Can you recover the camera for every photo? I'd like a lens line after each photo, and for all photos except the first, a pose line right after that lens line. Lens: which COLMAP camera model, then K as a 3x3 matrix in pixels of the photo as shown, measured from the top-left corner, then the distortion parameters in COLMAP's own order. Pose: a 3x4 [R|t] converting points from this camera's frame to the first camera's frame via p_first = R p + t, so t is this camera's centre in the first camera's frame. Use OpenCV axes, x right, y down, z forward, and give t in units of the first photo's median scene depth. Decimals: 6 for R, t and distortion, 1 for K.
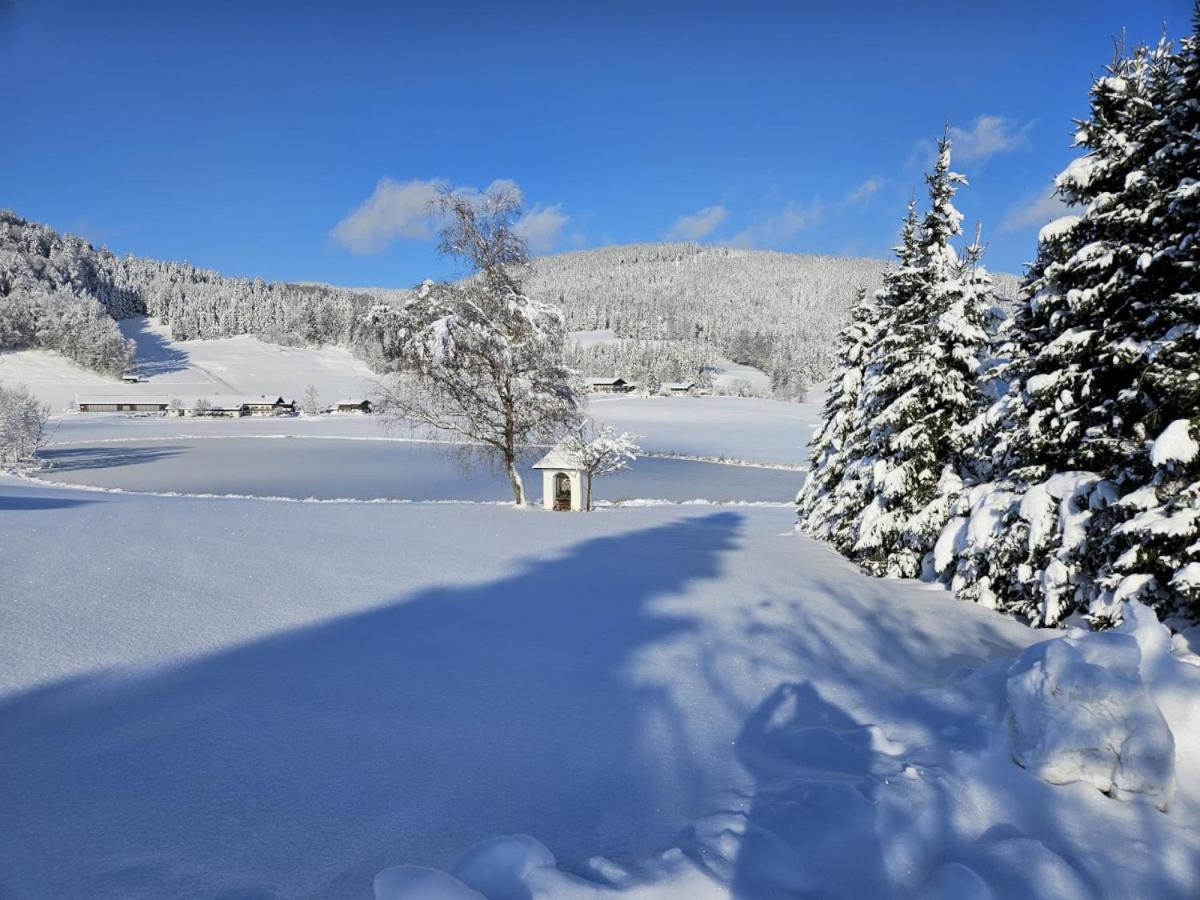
lens RADIAL K [[784.2, 0, 599.4], [0, 784.2, 458.1], [0, 0, 1]] dist [0.074414, -0.059489]
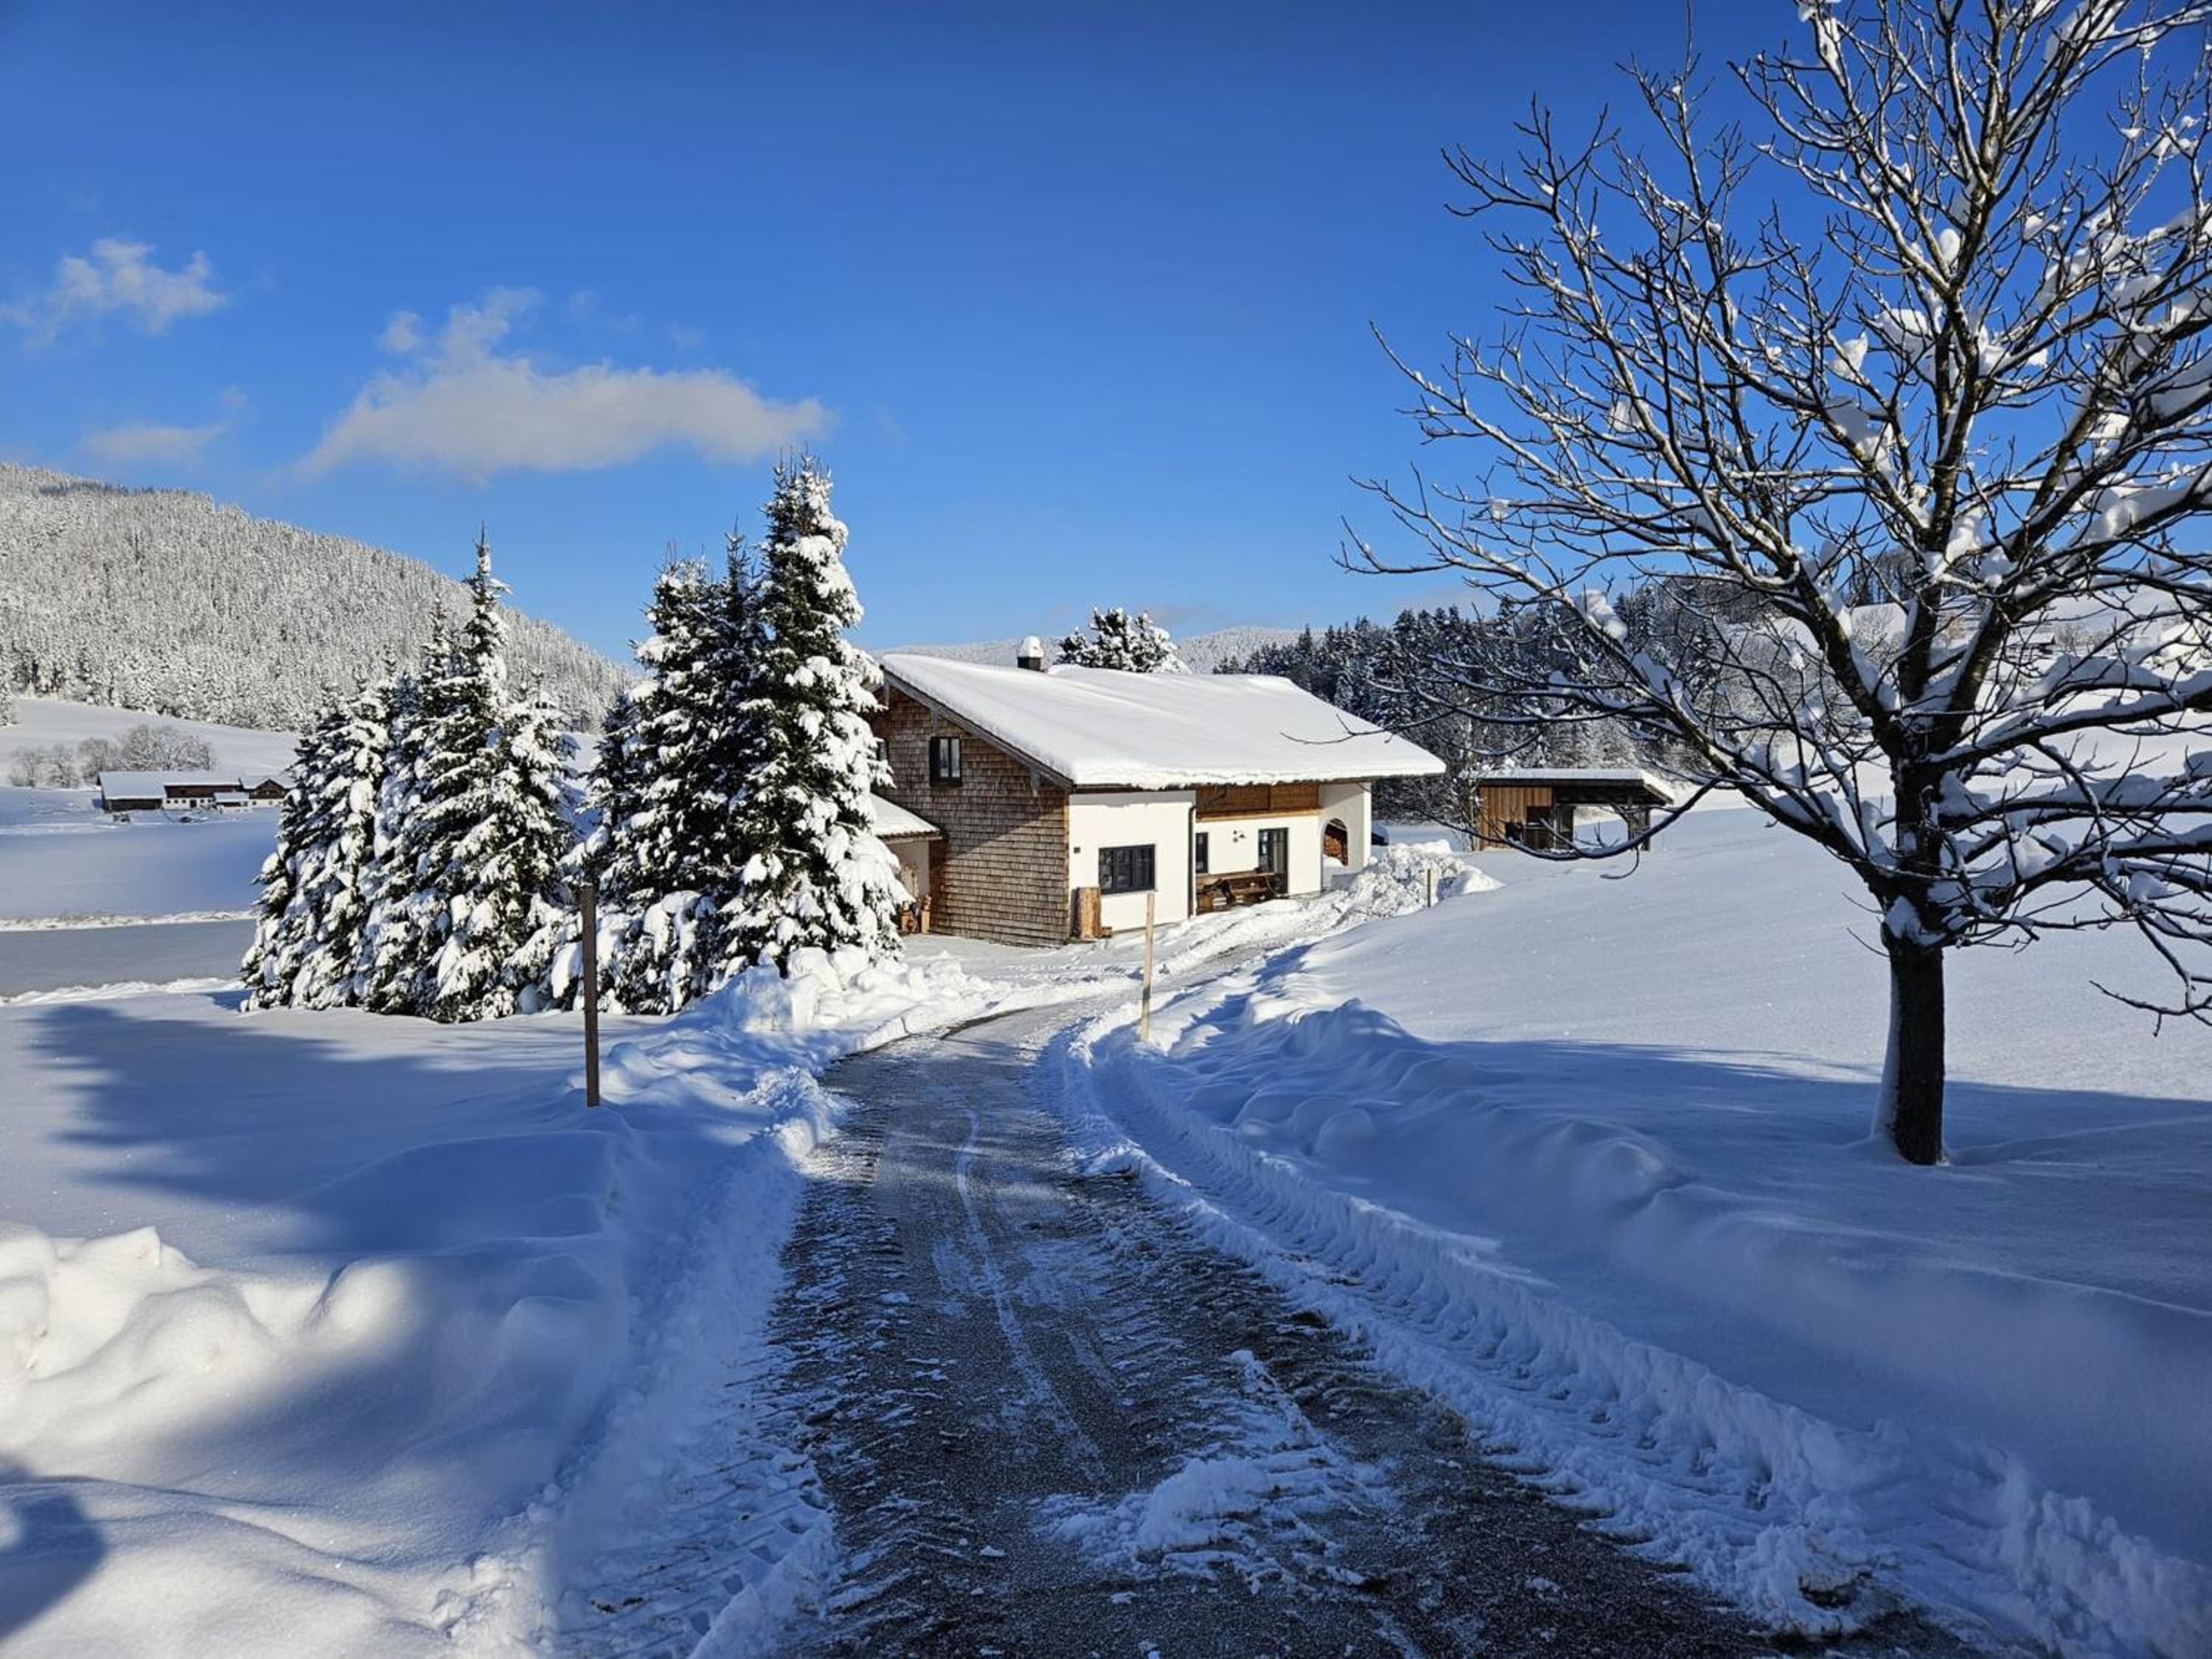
lens RADIAL K [[1445.5, 0, 1104.9], [0, 1445.5, 844.4], [0, 0, 1]] dist [0.074414, -0.059489]
pose [[0.592062, -0.061418, 0.803548, -0.716467], [0.075192, 0.996952, 0.020799, -0.045511], [-0.802377, 0.048106, 0.594876, -0.772493]]
